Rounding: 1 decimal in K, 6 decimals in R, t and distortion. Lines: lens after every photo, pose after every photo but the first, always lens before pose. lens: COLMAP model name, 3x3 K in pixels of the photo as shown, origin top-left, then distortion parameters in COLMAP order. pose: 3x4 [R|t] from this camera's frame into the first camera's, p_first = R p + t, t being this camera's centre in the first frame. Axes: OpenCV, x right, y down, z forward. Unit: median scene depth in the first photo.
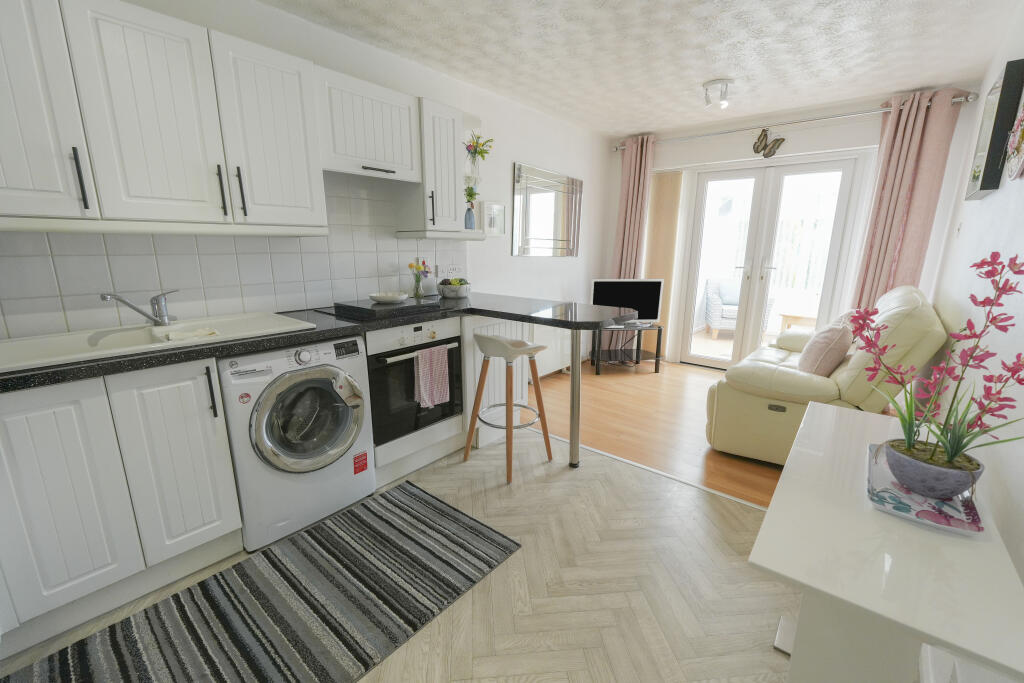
lens RADIAL K [[427.9, 0, 514.1], [0, 427.9, 342.8], [0, 0, 1]] dist [-0.000979, 0.000610]
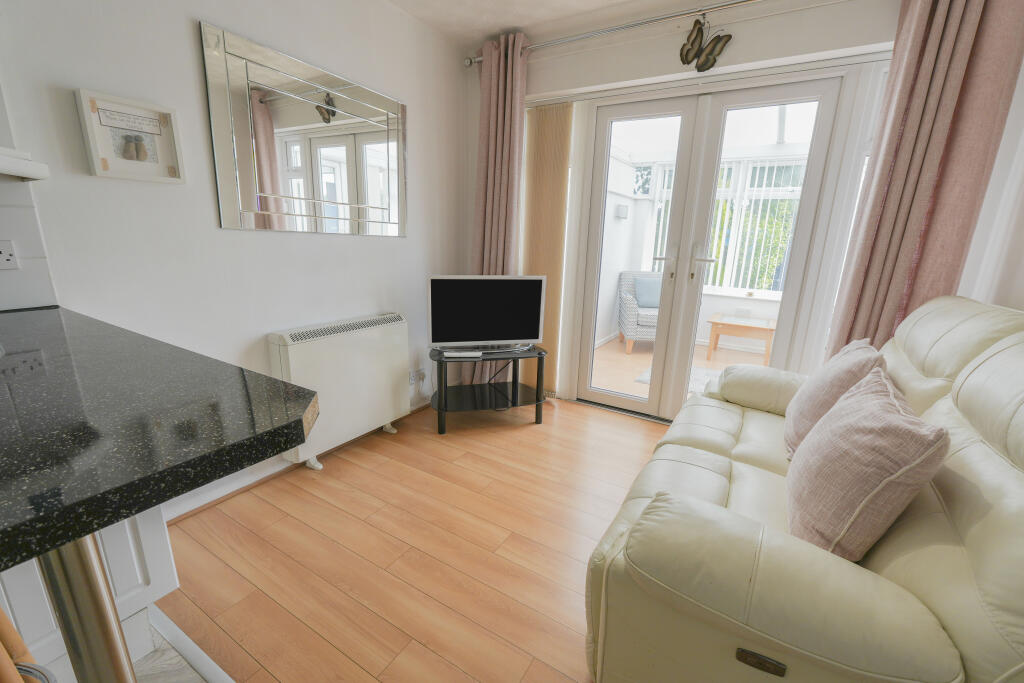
lens RADIAL K [[427.9, 0, 514.1], [0, 427.9, 342.8], [0, 0, 1]] dist [-0.000979, 0.000610]
pose [[0.987576, -0.017536, 0.156161, 0.362887], [0.013727, 0.999582, 0.025436, -0.121111], [-0.156541, -0.022976, 0.987404, 0.688770]]
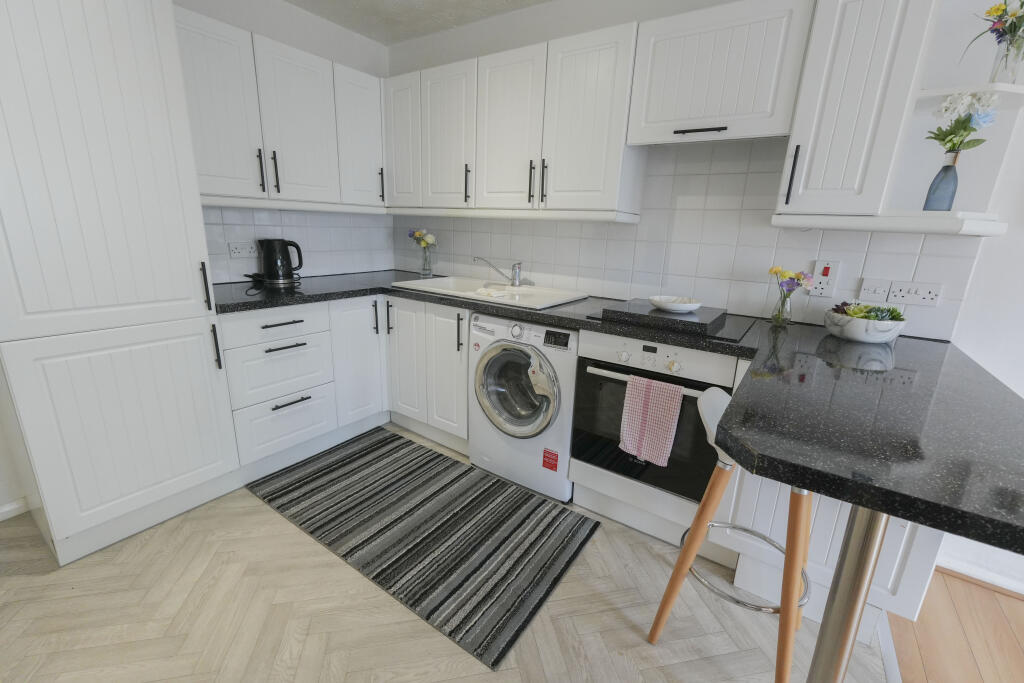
lens RADIAL K [[427.9, 0, 514.1], [0, 427.9, 342.8], [0, 0, 1]] dist [-0.000979, 0.000610]
pose [[0.102306, 0.260713, -0.959980, 0.409065], [-0.259468, 0.938631, 0.227263, -0.135821], [0.960318, 0.225834, 0.163674, 0.608947]]
